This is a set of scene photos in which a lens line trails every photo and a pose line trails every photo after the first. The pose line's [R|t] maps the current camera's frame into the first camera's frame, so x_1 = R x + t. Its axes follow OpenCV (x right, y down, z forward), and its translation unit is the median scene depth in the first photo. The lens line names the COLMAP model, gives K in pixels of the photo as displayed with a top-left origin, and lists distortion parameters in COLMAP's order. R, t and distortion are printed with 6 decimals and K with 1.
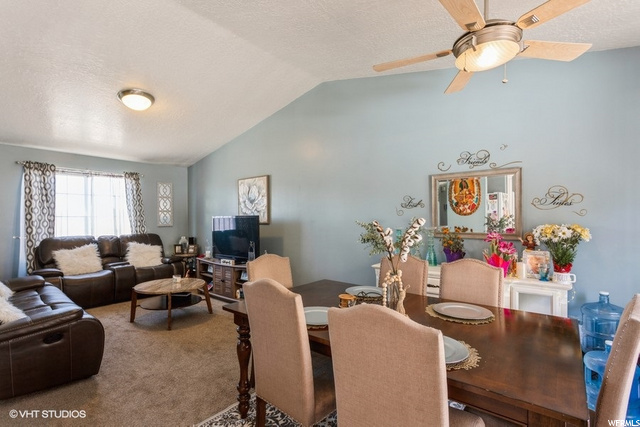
lens RADIAL K [[303.1, 0, 310.3], [0, 303.1, 220.1], [0, 0, 1]] dist [-0.000093, 0.002935]
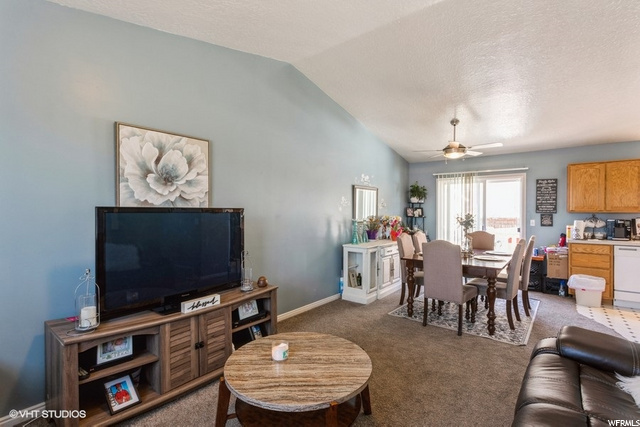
lens RADIAL K [[303.1, 0, 315.4], [0, 303.1, 212.7], [0, 0, 1]] dist [-0.000093, 0.002935]
pose [[-0.024519, 0.002131, 0.999697, -0.710750], [0.008116, 0.999965, -0.001932, -0.003445], [-0.999666, 0.008066, -0.024536, 0.774429]]
